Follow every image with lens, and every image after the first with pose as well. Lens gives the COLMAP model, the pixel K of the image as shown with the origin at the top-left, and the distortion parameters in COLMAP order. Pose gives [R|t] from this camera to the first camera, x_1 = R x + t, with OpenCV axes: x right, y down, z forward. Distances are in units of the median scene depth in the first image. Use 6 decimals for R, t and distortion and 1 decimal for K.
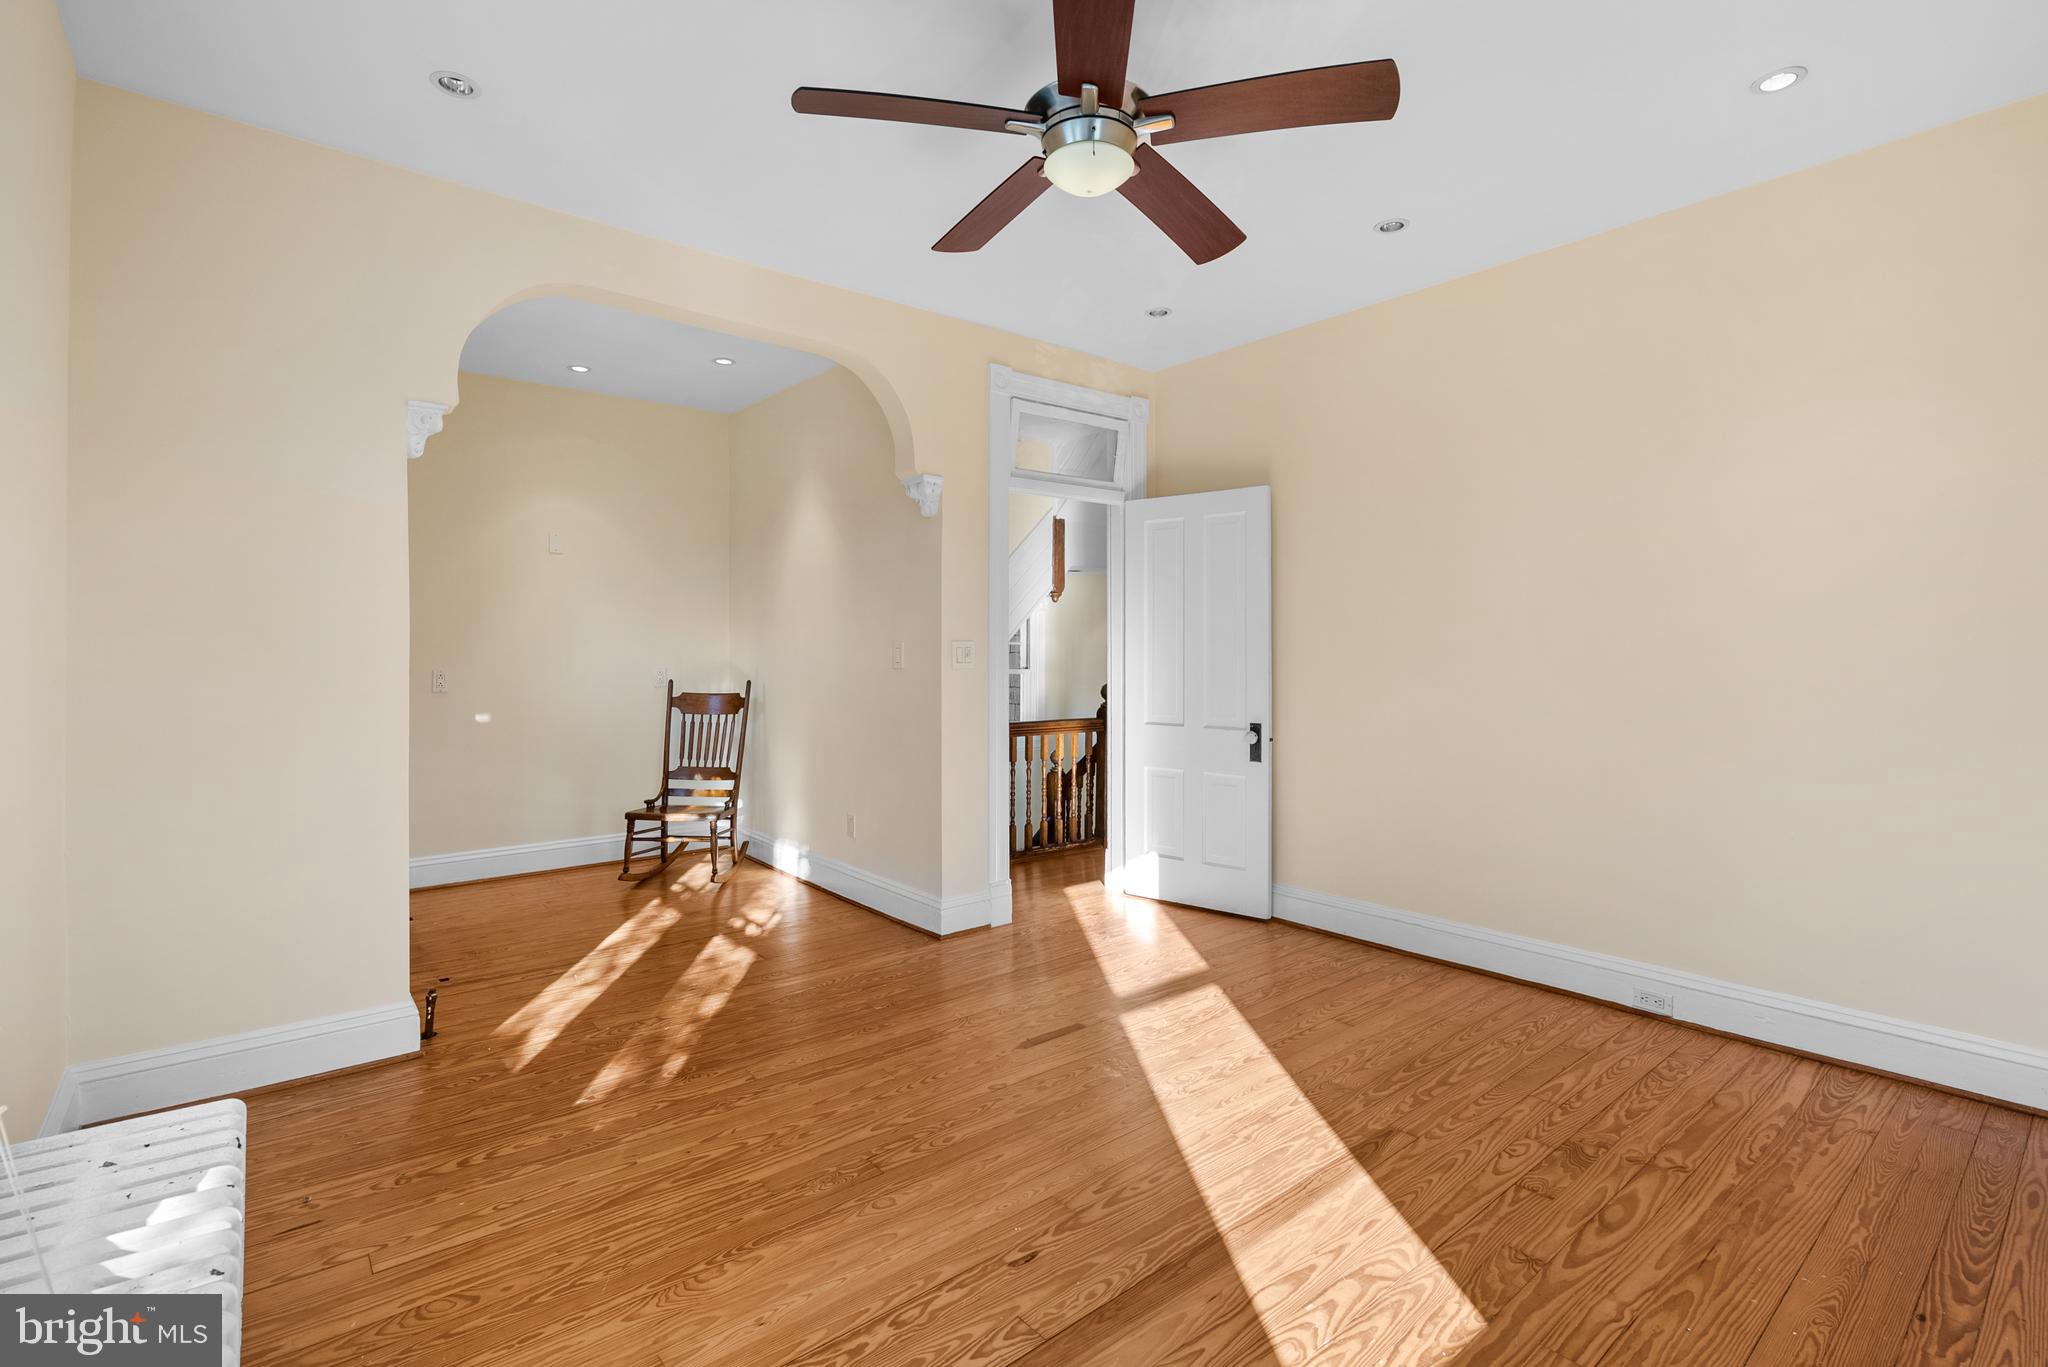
lens RADIAL K [[939.0, 0, 1031.0], [0, 939.0, 669.1], [0, 0, 1]] dist [-0.007244, 0.003662]
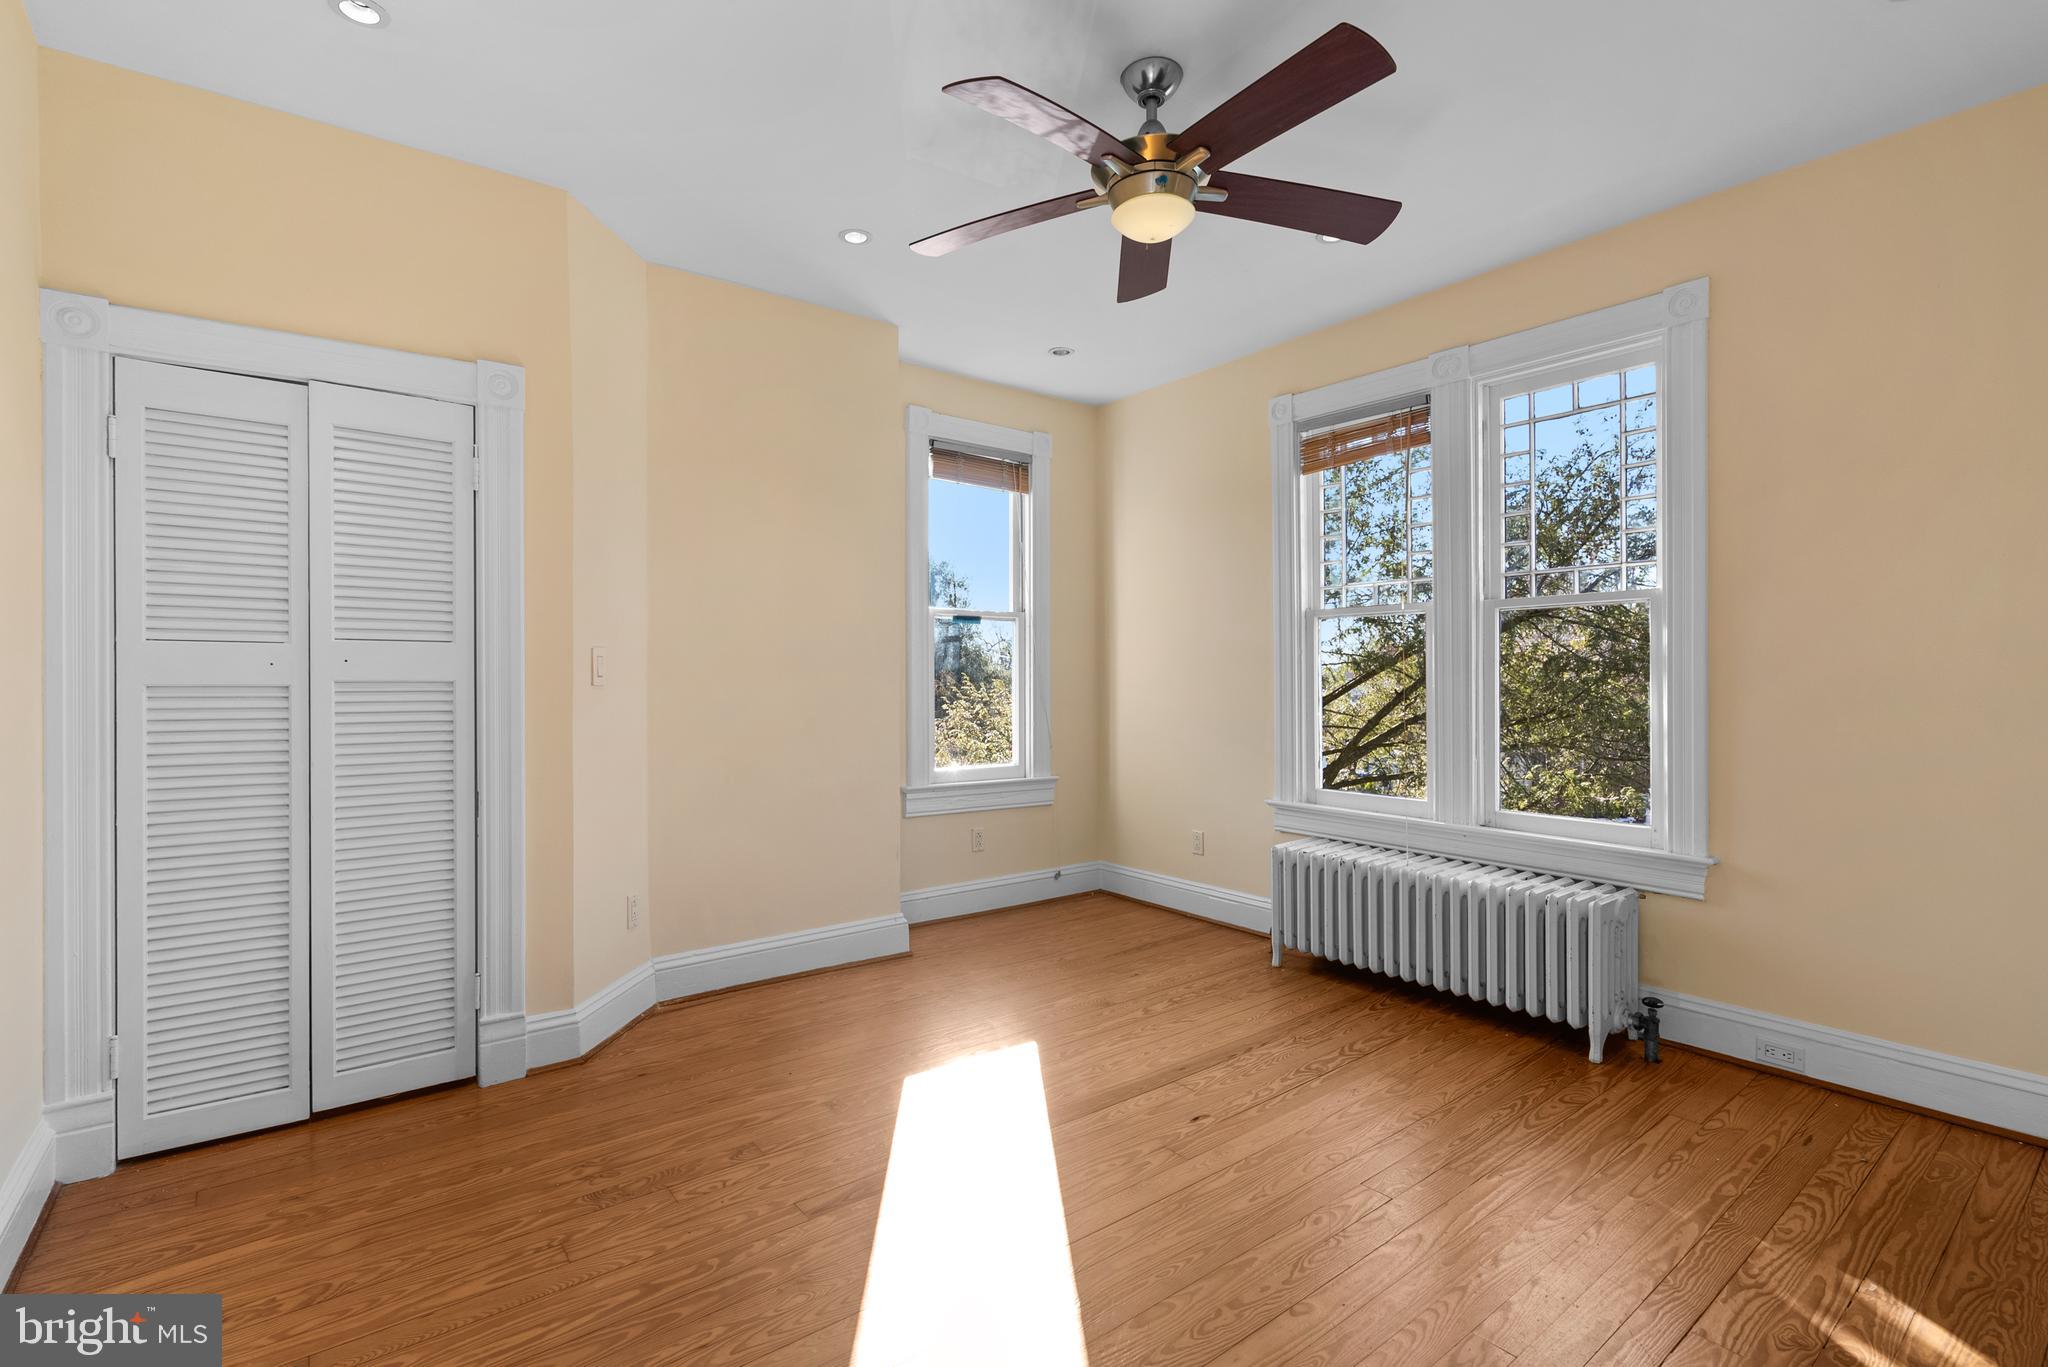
lens RADIAL K [[939.0, 0, 1014.8], [0, 939.0, 673.8], [0, 0, 1]] dist [-0.007244, 0.003662]
pose [[-0.998961, 0.004986, 0.045298, 0.160063], [0.005669, 0.999872, 0.014965, -0.026315], [-0.045217, 0.015207, -0.998861, 1.943664]]
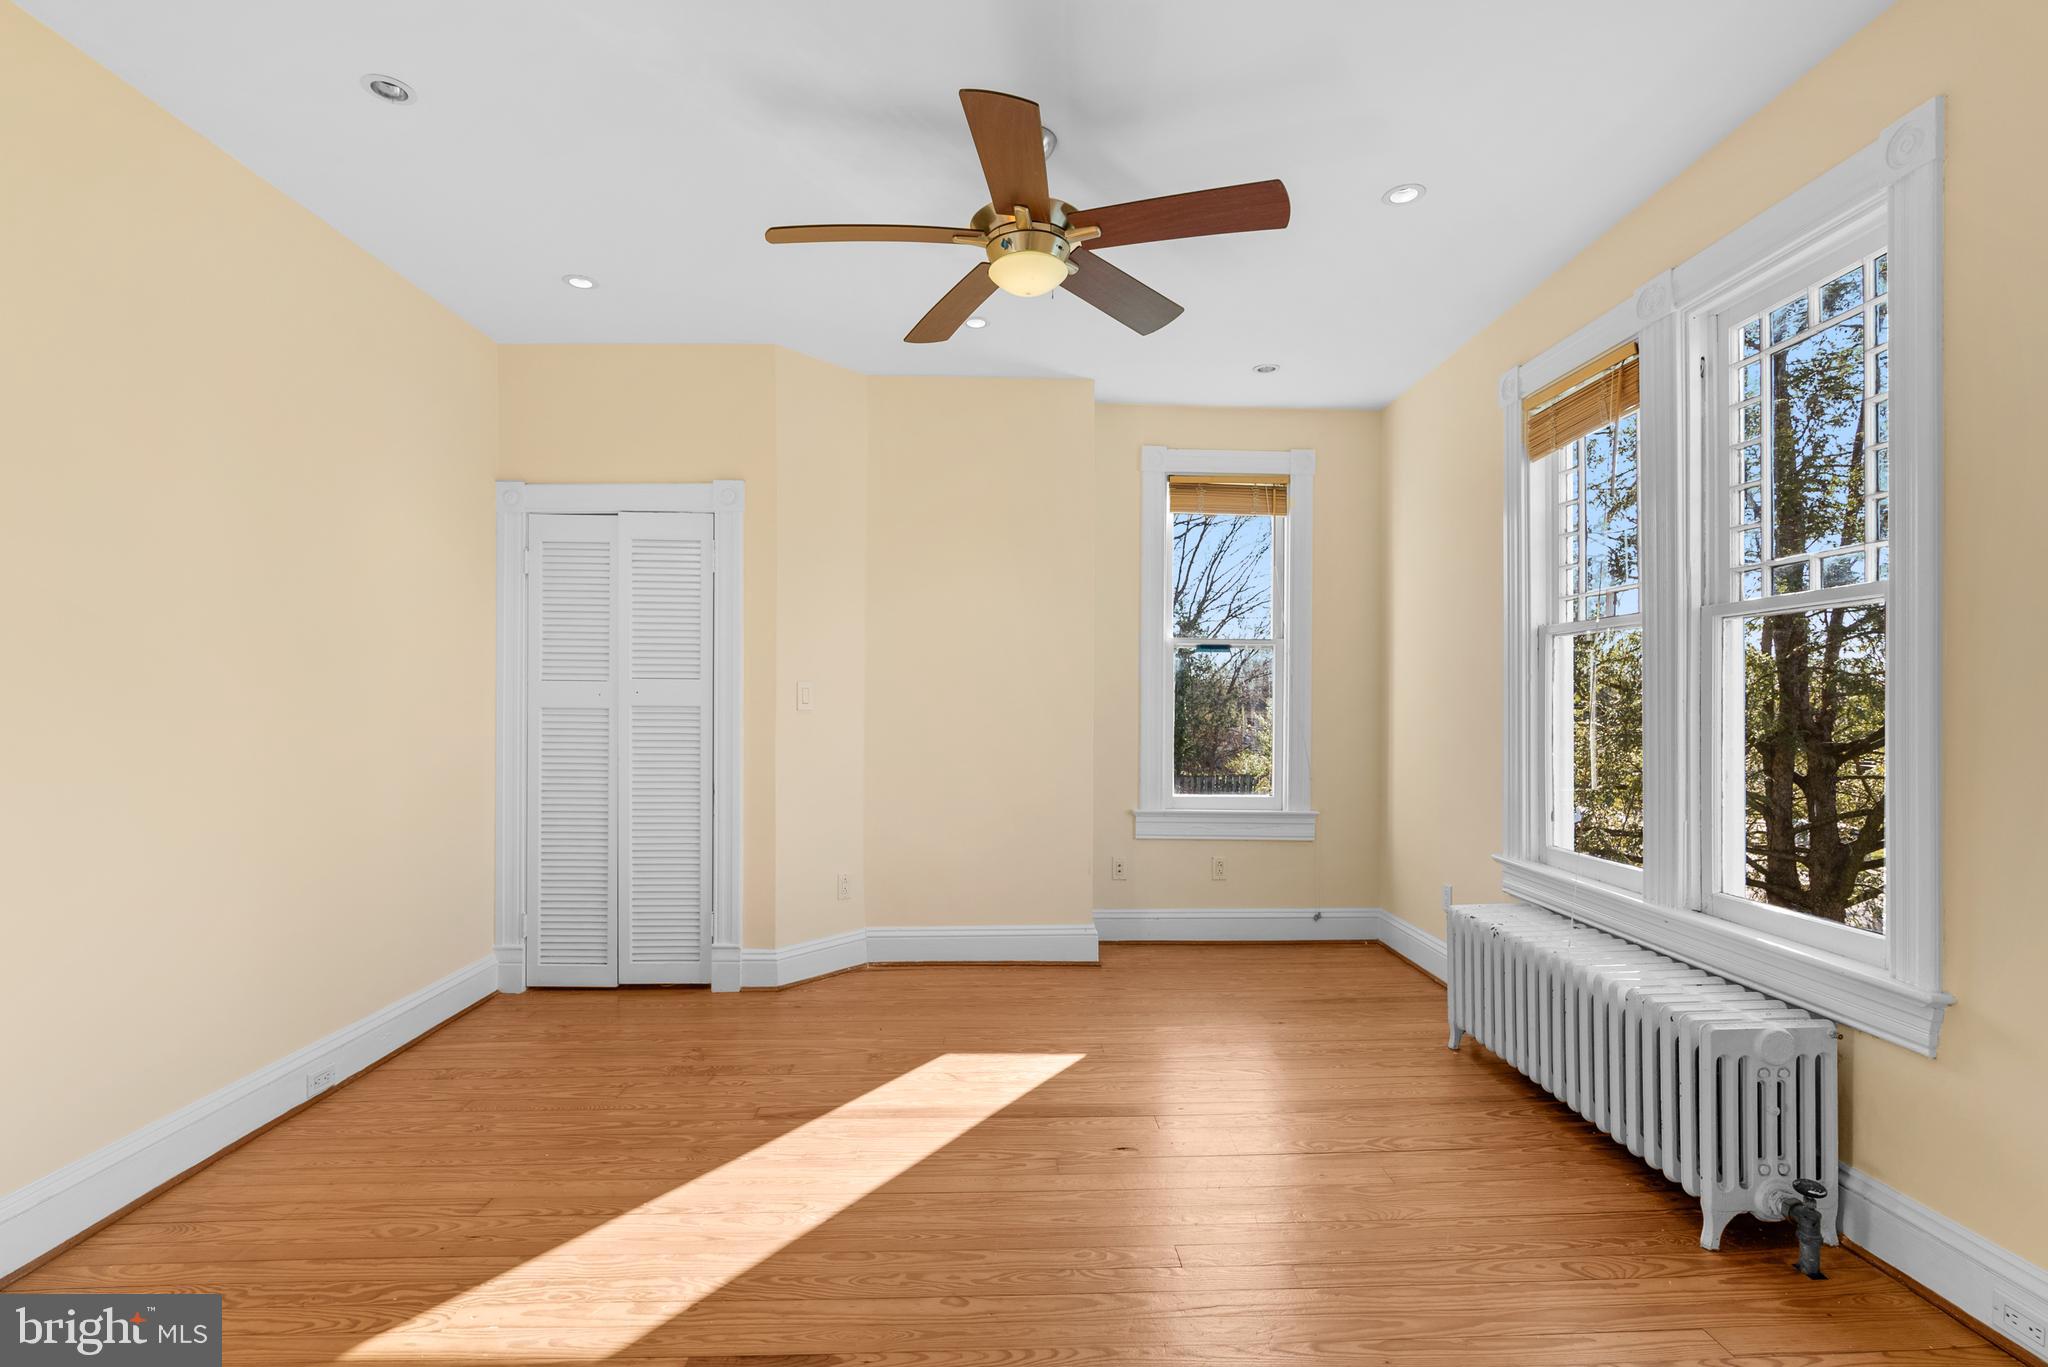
lens RADIAL K [[939.0, 0, 1025.0], [0, 939.0, 694.9], [0, 0, 1]] dist [-0.007244, 0.003662]
pose [[-0.786920, 0.005661, 0.617030, -0.604860], [0.009757, 0.999947, 0.003269, -0.023325], [-0.616978, 0.008593, -0.786933, 1.771336]]
